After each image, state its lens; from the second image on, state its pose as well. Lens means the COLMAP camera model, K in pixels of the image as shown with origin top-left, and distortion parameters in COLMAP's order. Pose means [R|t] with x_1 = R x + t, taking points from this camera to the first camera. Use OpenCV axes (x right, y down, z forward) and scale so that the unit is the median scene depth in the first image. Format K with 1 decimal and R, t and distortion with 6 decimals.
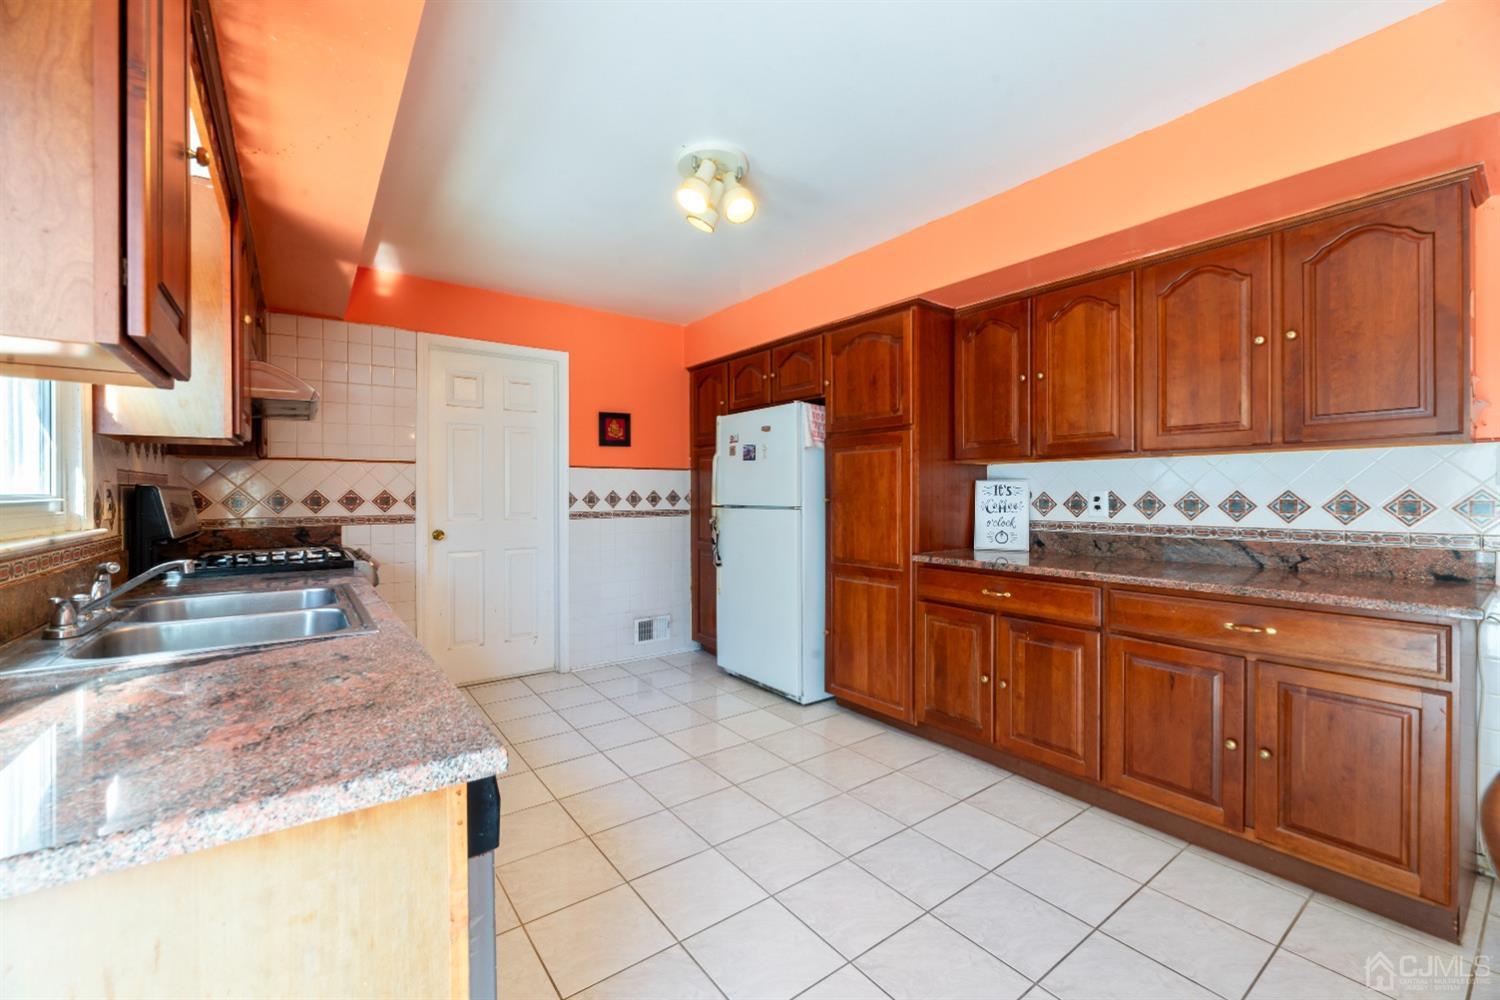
lens RADIAL K [[608.2, 0, 740.3], [0, 608.2, 495.4], [0, 0, 1]] dist [0.000733, -0.000031]
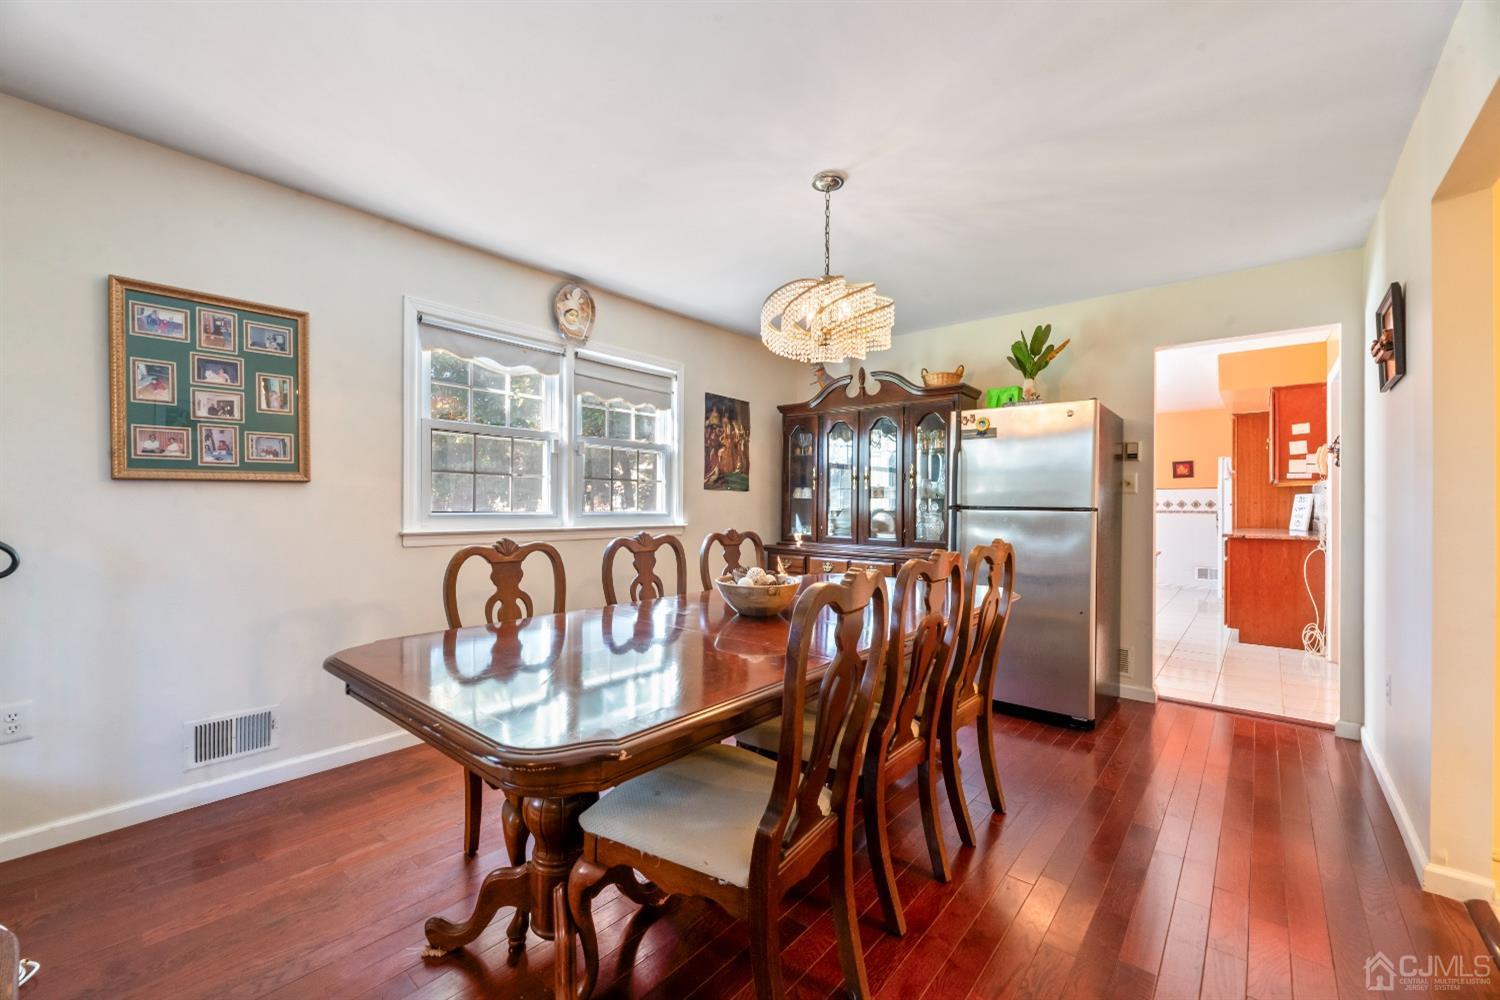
lens RADIAL K [[619.7, 0, 728.9], [0, 619.7, 502.5], [0, 0, 1]] dist [-0.000320, -0.000102]
pose [[0.219496, -0.000206, -0.975613, 1.669857], [-0.007300, 0.999972, -0.001854, 0.016916], [0.975586, 0.007529, 0.219488, -1.032218]]
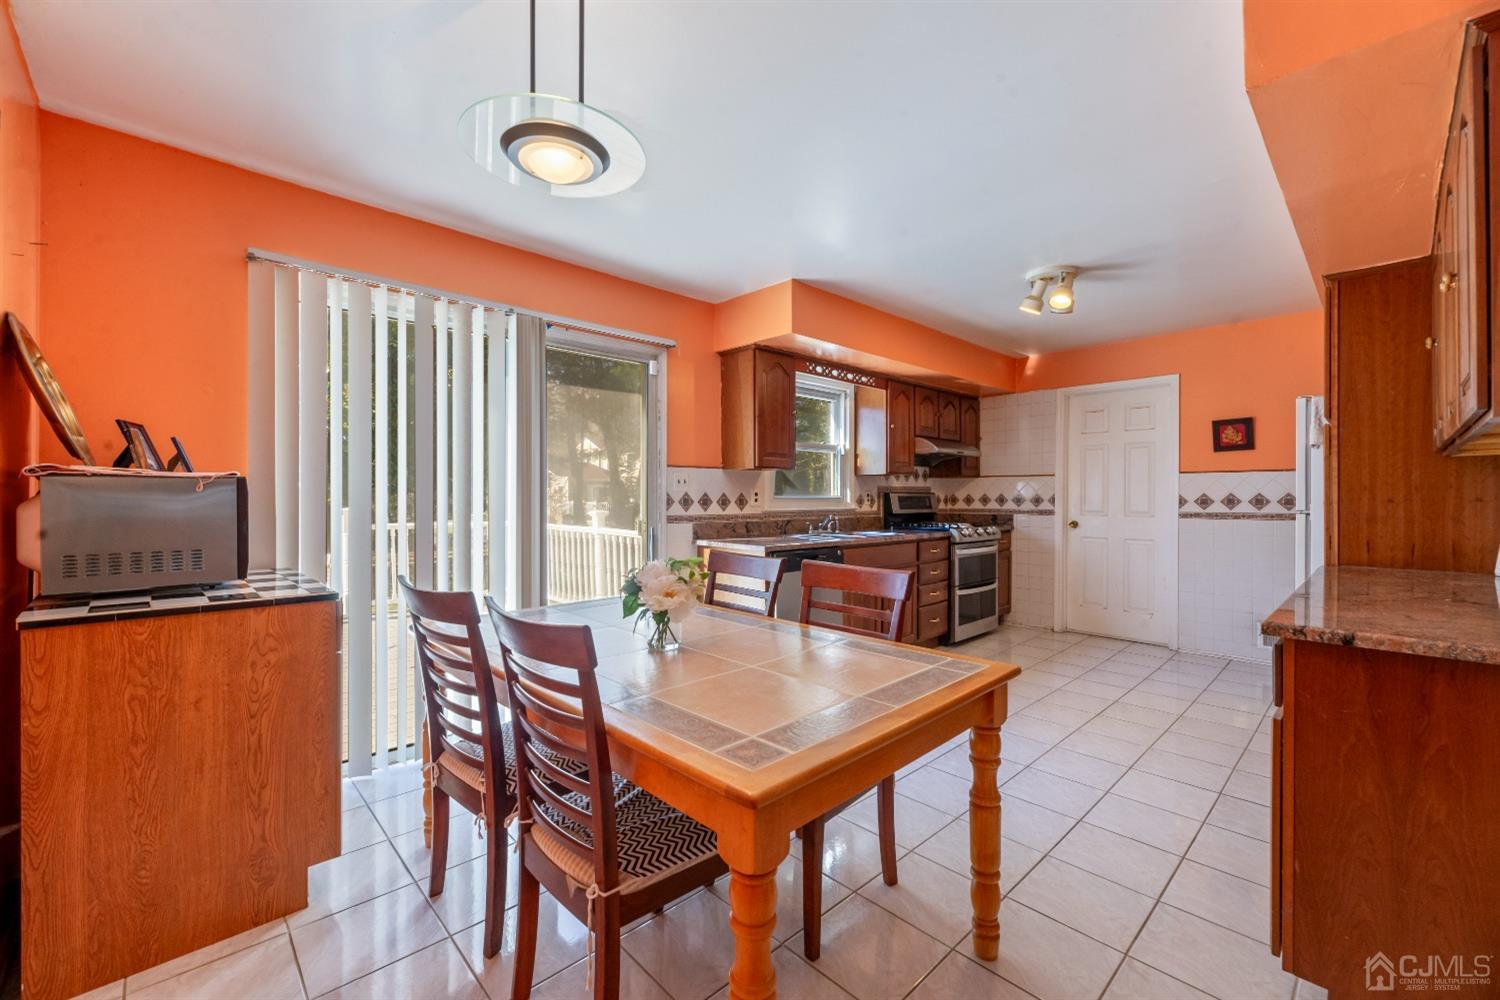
lens RADIAL K [[608.2, 0, 740.3], [0, 608.2, 495.4], [0, 0, 1]] dist [0.000733, -0.000031]
pose [[0.114244, 0.000551, -0.993453, 0.848532], [-0.004959, 0.999988, -0.000015, 0.000043], [0.993440, 0.004929, 0.114245, 0.047407]]
